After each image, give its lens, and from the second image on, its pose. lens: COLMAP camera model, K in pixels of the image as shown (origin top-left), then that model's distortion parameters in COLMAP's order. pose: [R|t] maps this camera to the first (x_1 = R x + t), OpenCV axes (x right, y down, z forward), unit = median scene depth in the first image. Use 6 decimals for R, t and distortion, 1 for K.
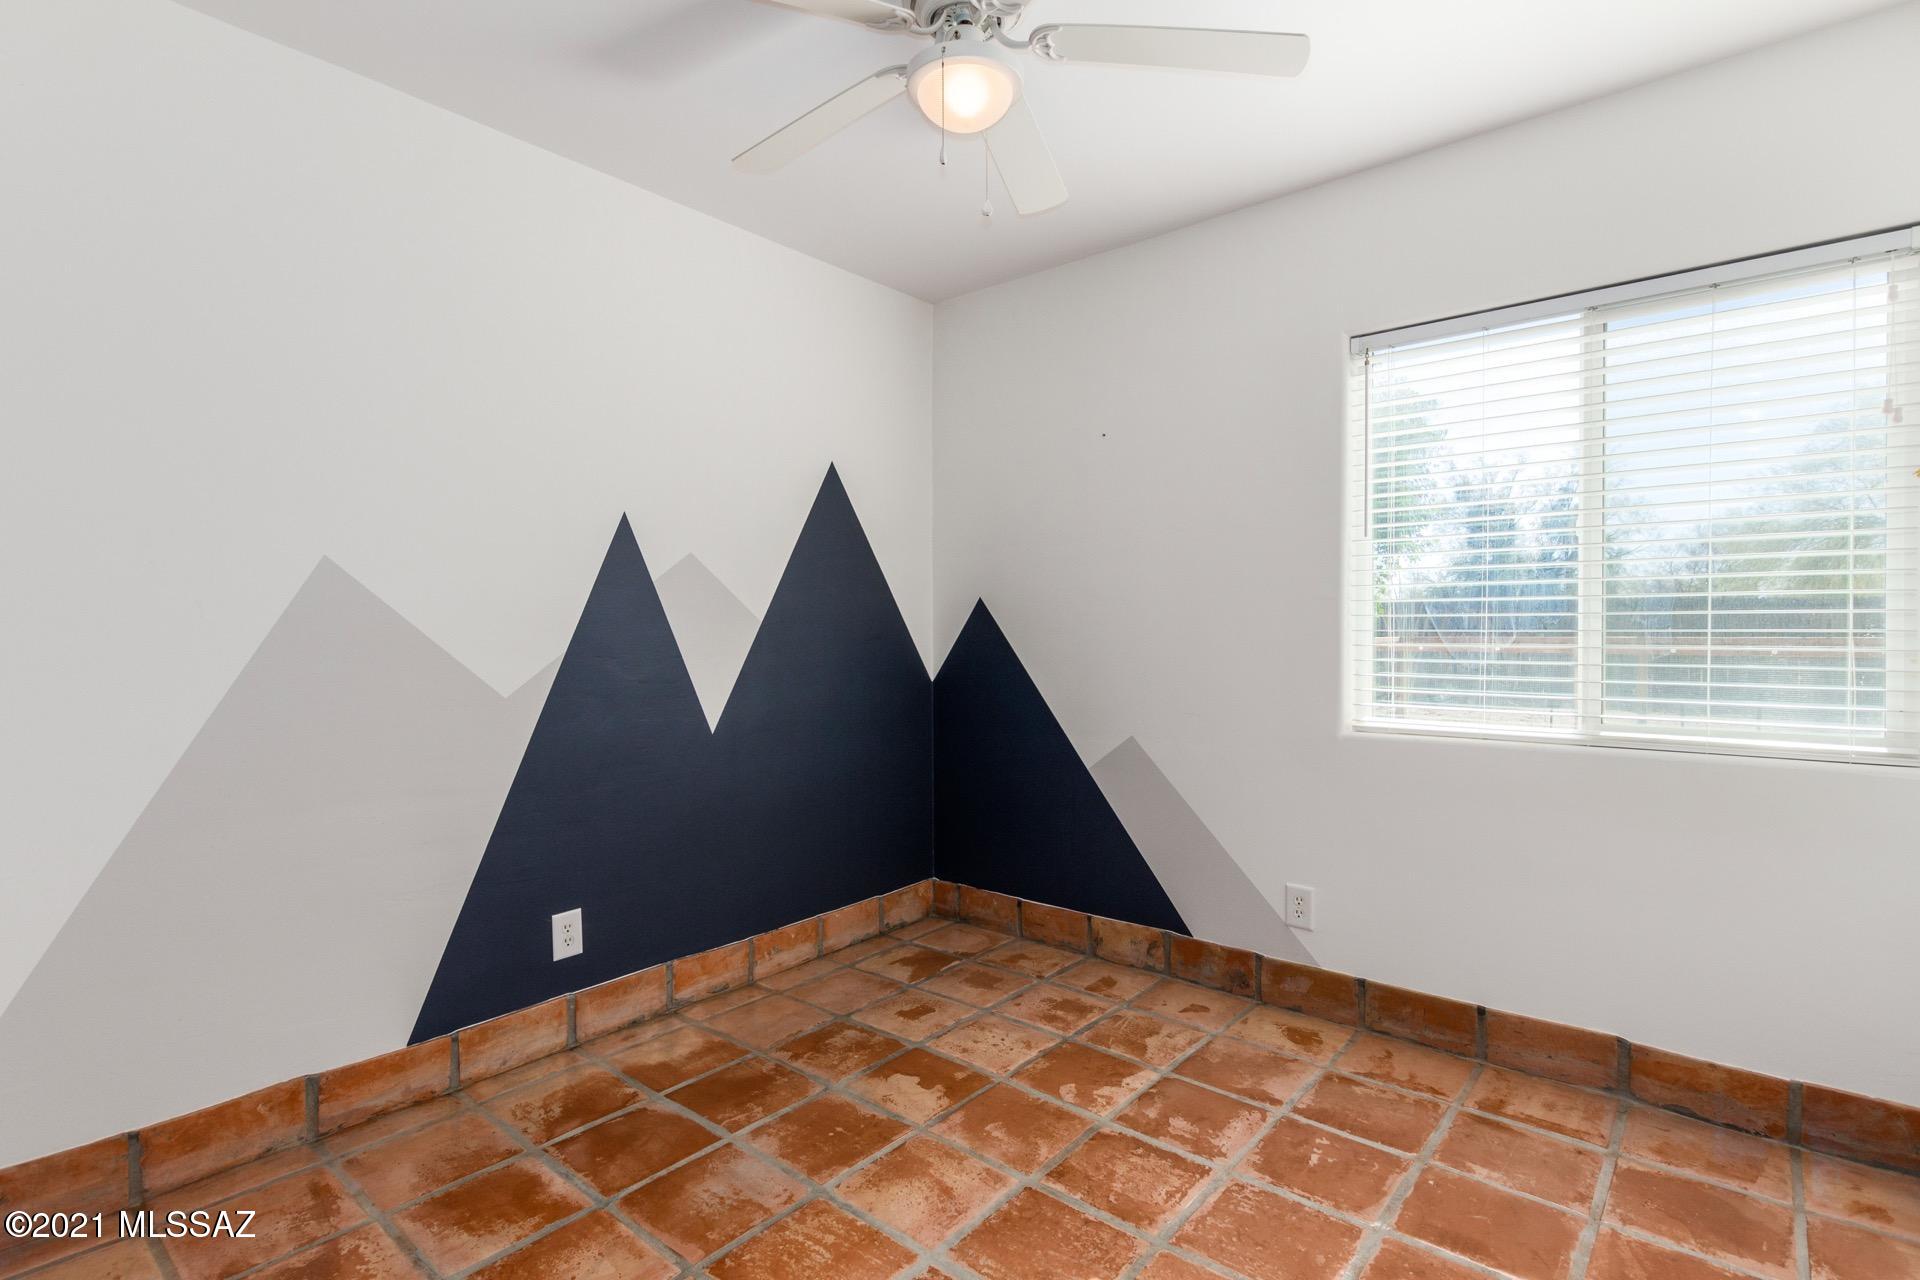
lens RADIAL K [[928.2, 0, 950.7], [0, 928.2, 645.0], [0, 0, 1]] dist [0.017259, -0.005482]
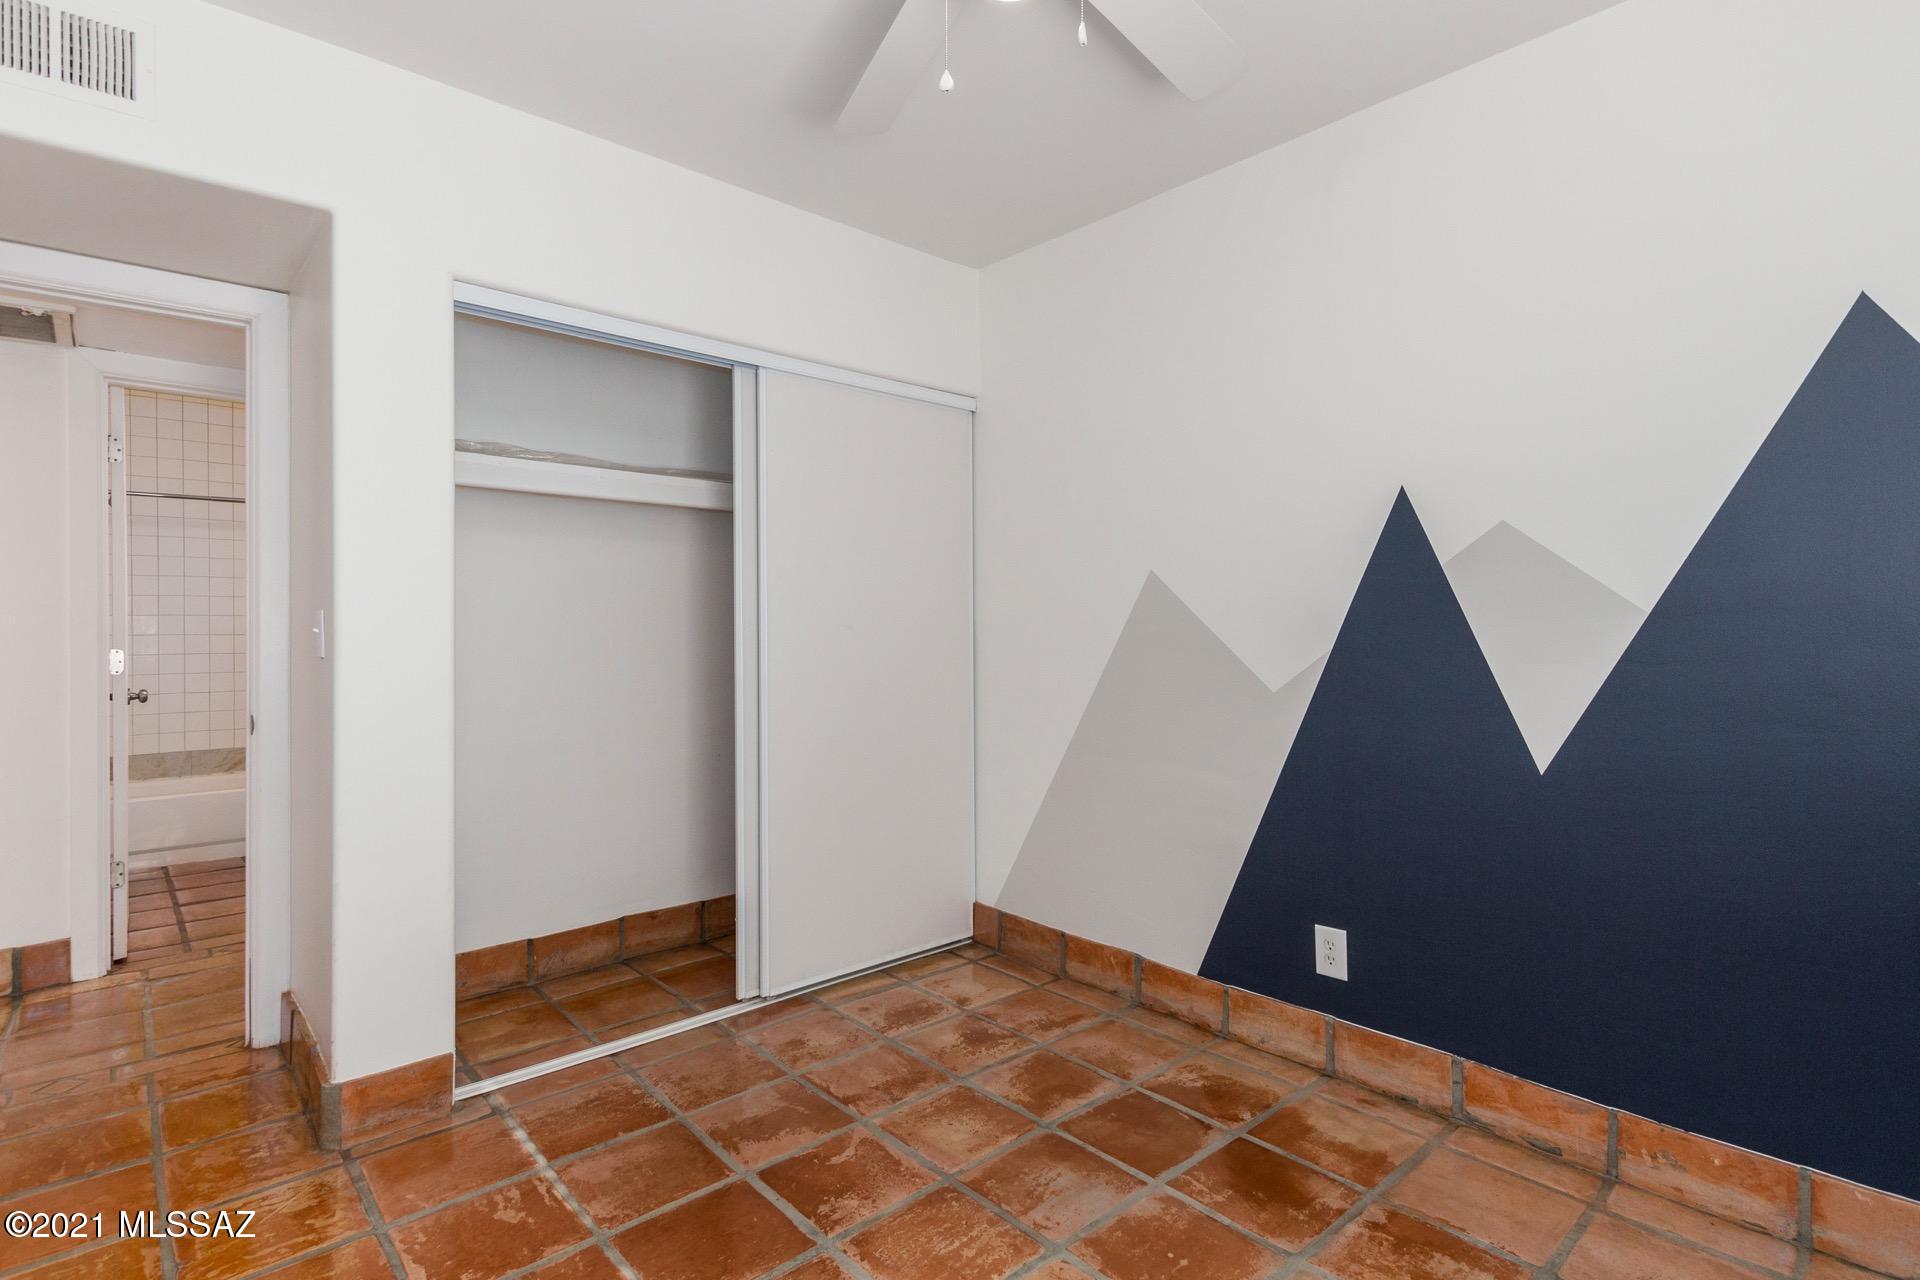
lens RADIAL K [[928.2, 0, 952.6], [0, 928.2, 633.0], [0, 0, 1]] dist [0.017259, -0.005482]
pose [[-0.124666, 0.010089, -0.992147, 0.610031], [-0.012776, 0.999849, 0.011772, -0.017248], [0.992116, 0.014143, -0.124518, 0.800179]]
